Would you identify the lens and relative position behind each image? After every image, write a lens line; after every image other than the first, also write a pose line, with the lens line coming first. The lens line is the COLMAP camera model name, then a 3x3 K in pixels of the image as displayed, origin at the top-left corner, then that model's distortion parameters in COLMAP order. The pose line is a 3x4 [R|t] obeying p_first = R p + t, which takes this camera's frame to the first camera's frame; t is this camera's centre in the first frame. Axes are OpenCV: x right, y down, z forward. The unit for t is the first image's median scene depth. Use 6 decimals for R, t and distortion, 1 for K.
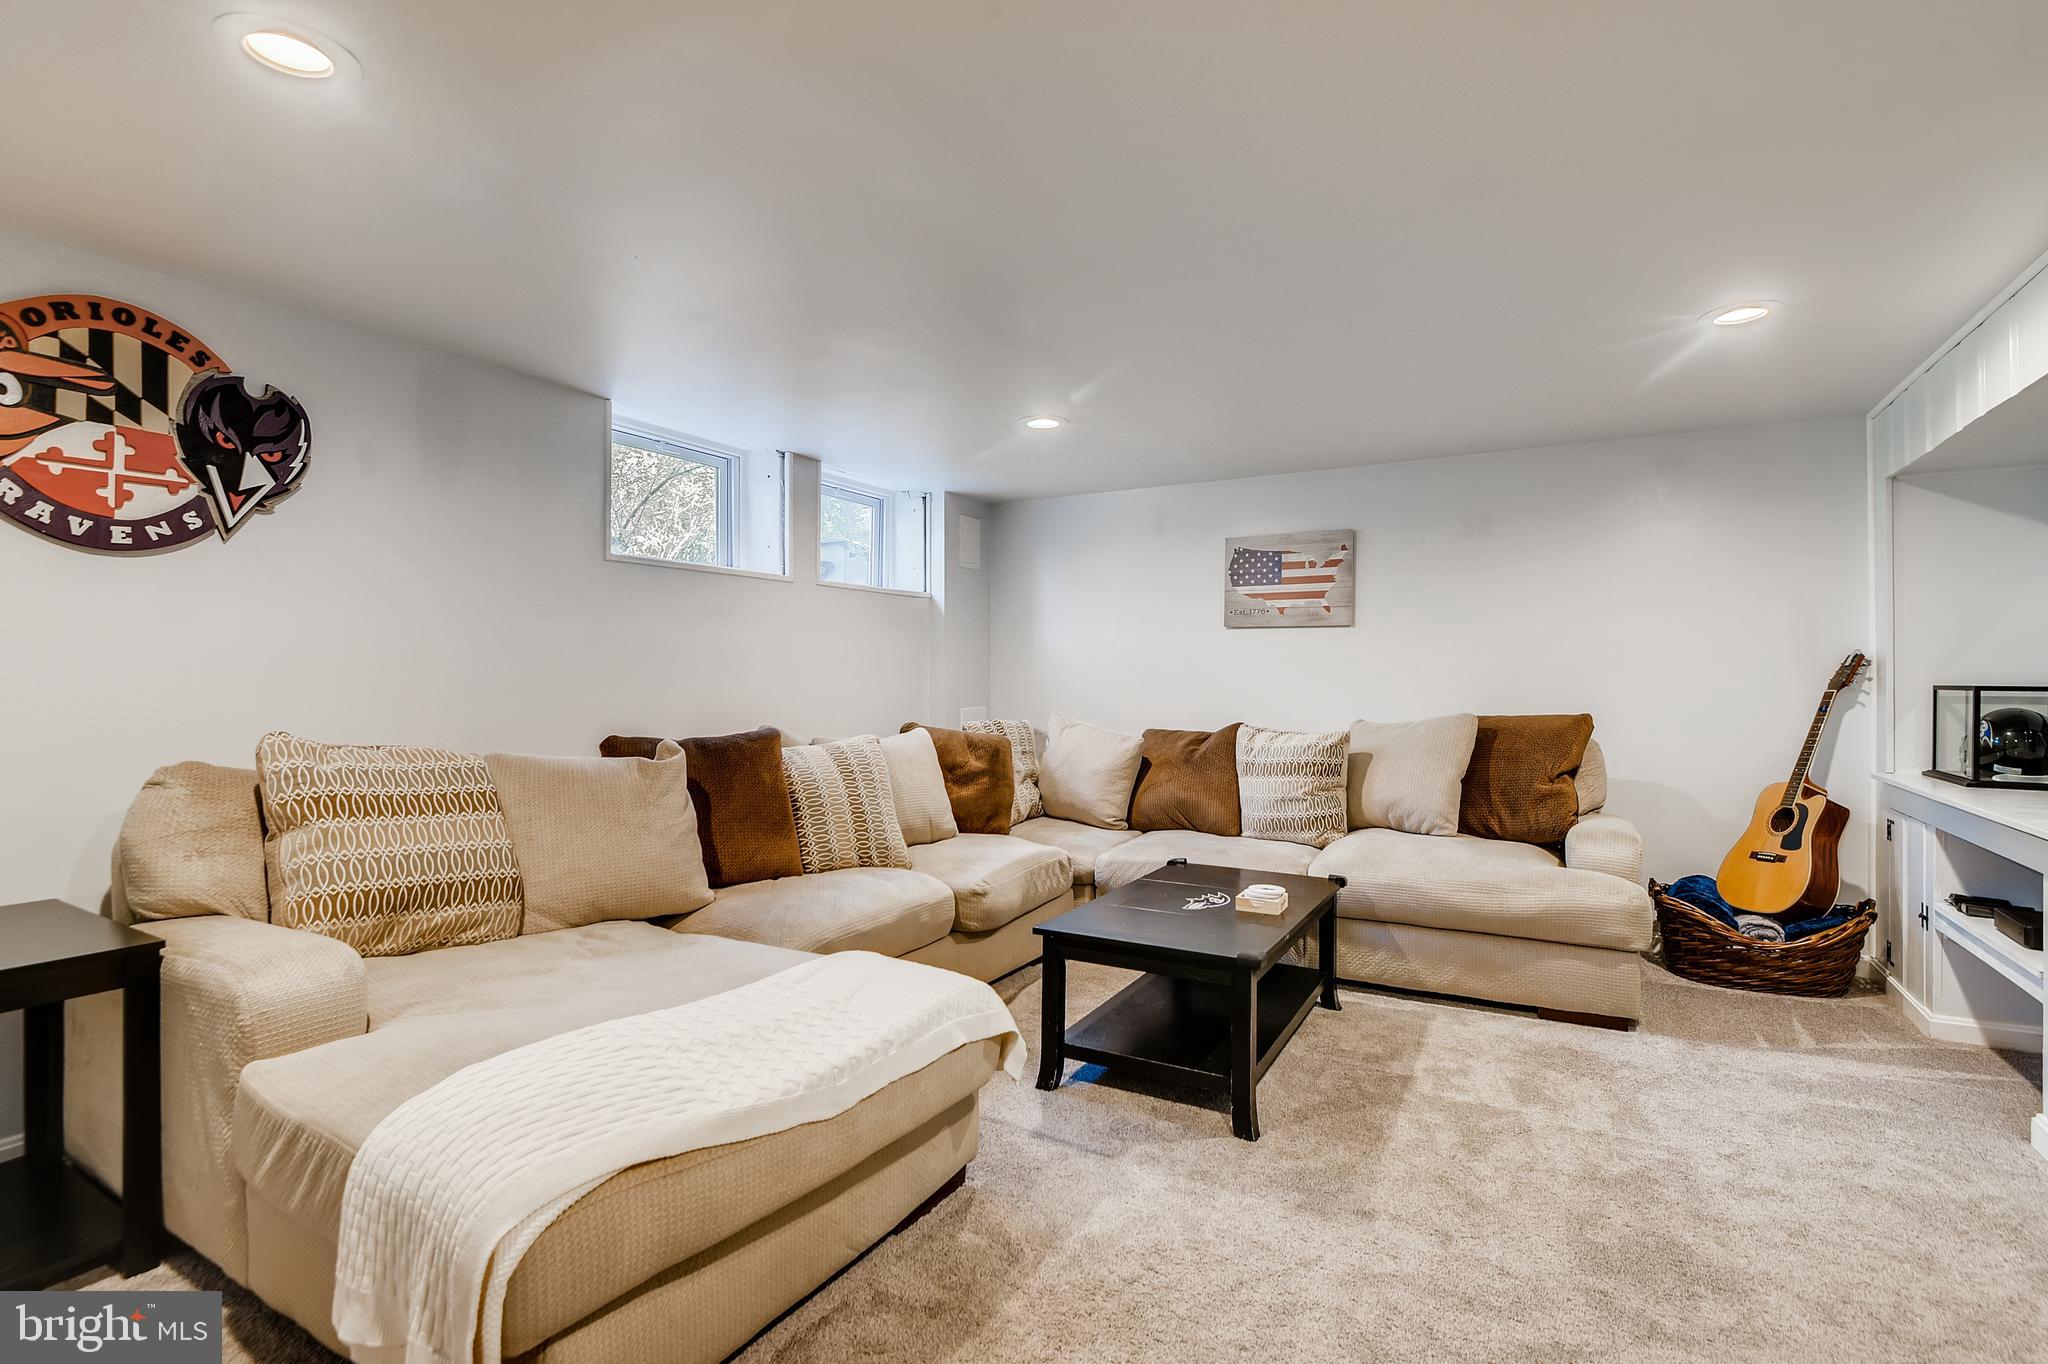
lens RADIAL K [[943.9, 0, 1024.0], [0, 943.9, 682.0], [0, 0, 1]] dist [0.019153, -0.020598]
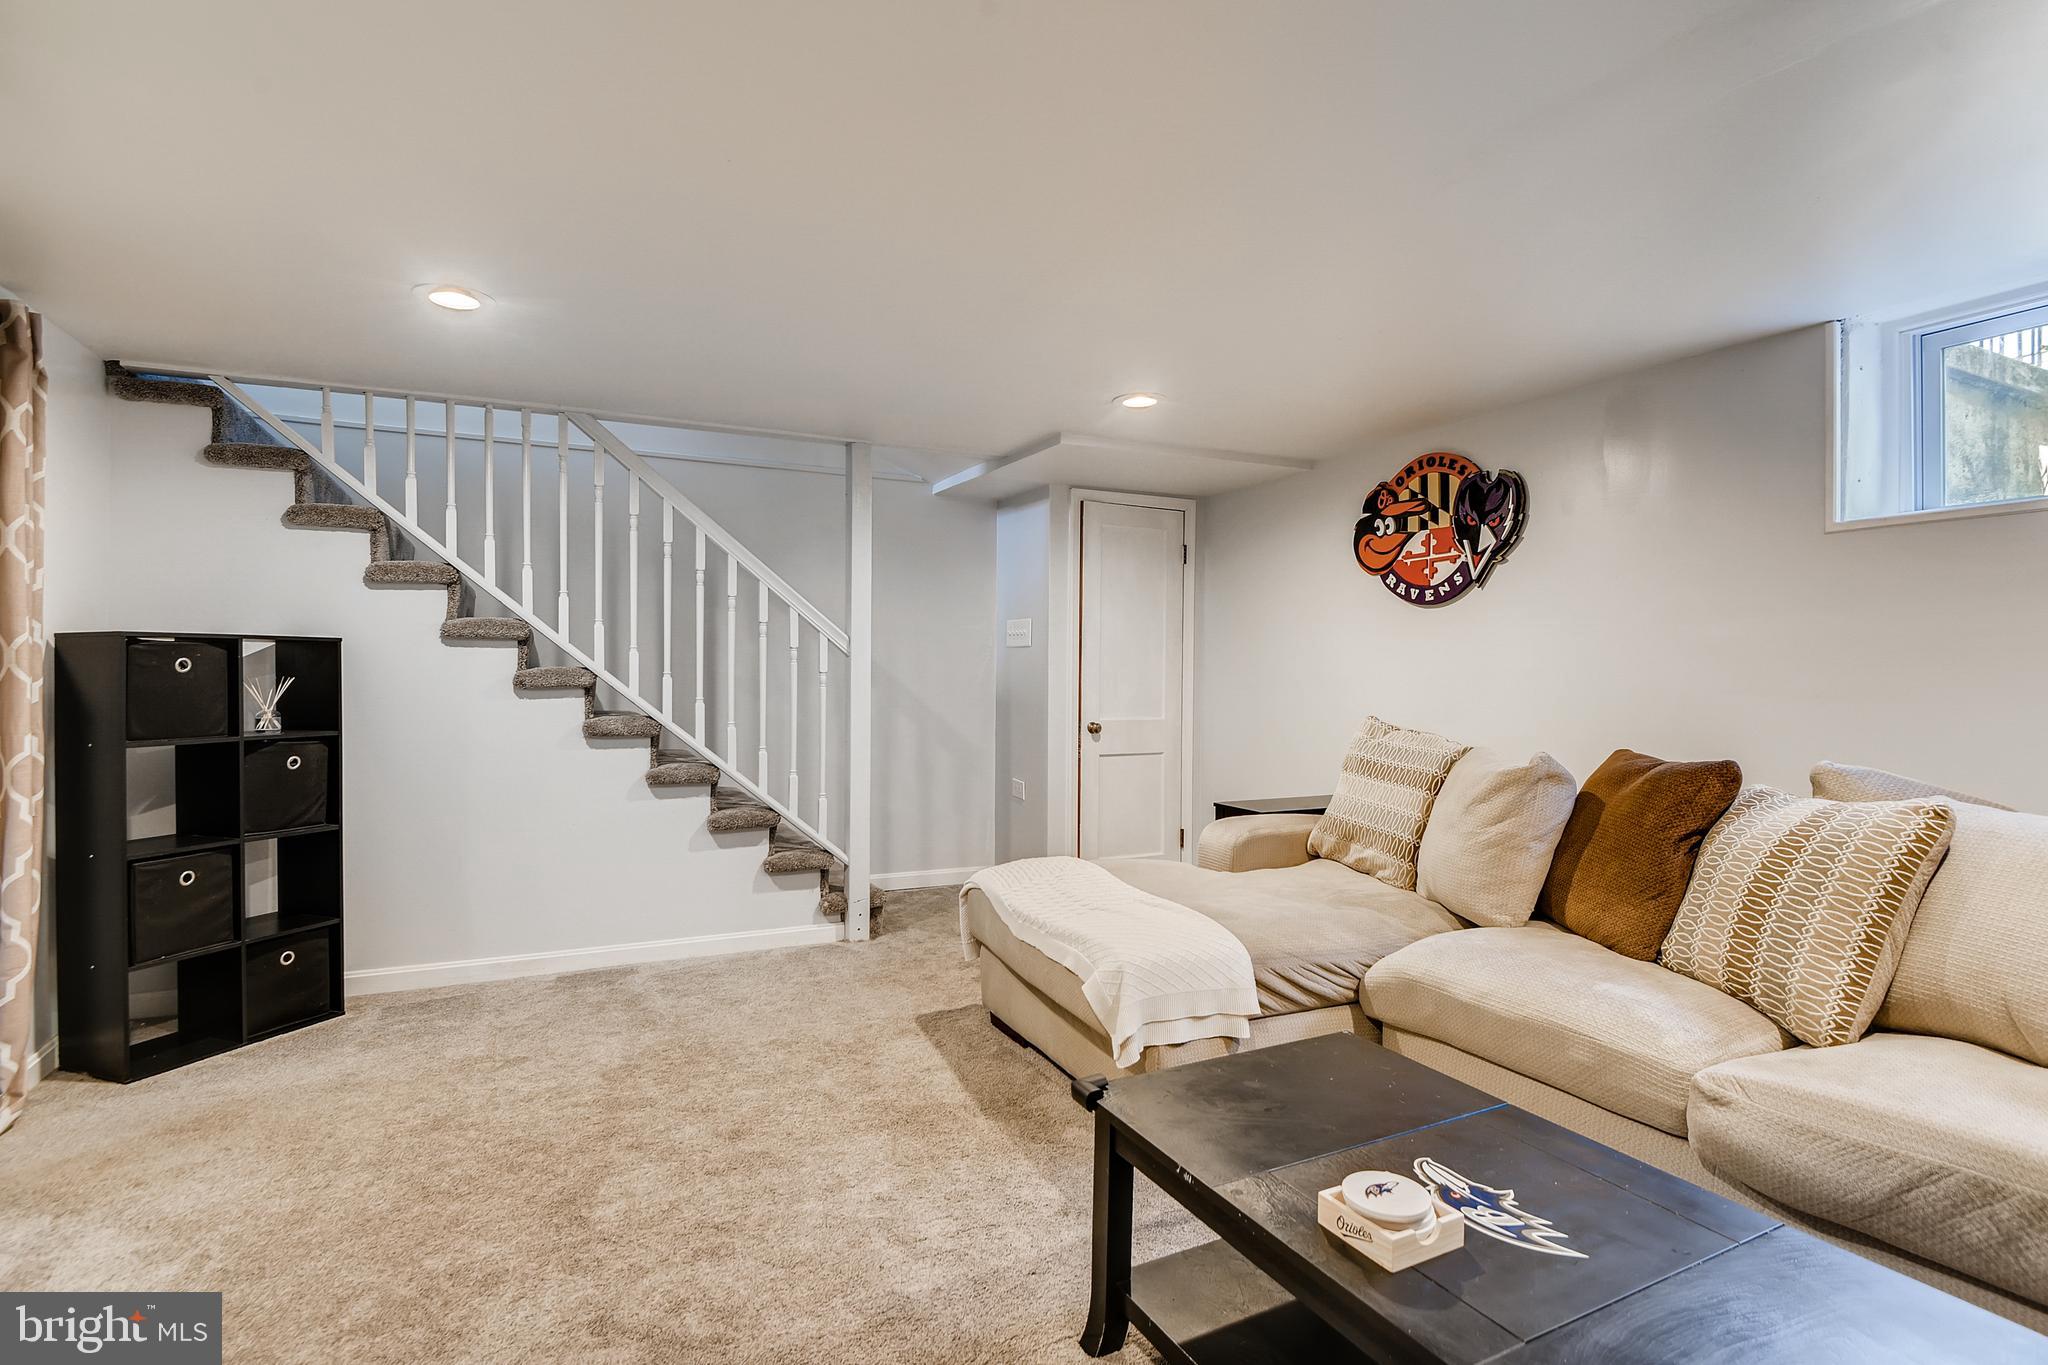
lens RADIAL K [[1032.4, 0, 1029.7], [0, 1032.4, 662.5], [0, 0, 1]] dist [0.013352, -0.014006]
pose [[-0.558773, -0.010687, -0.829252, 0.559188], [-0.008240, 0.999939, -0.007334, -0.011164], [0.829280, 0.002735, -0.558827, 0.857298]]
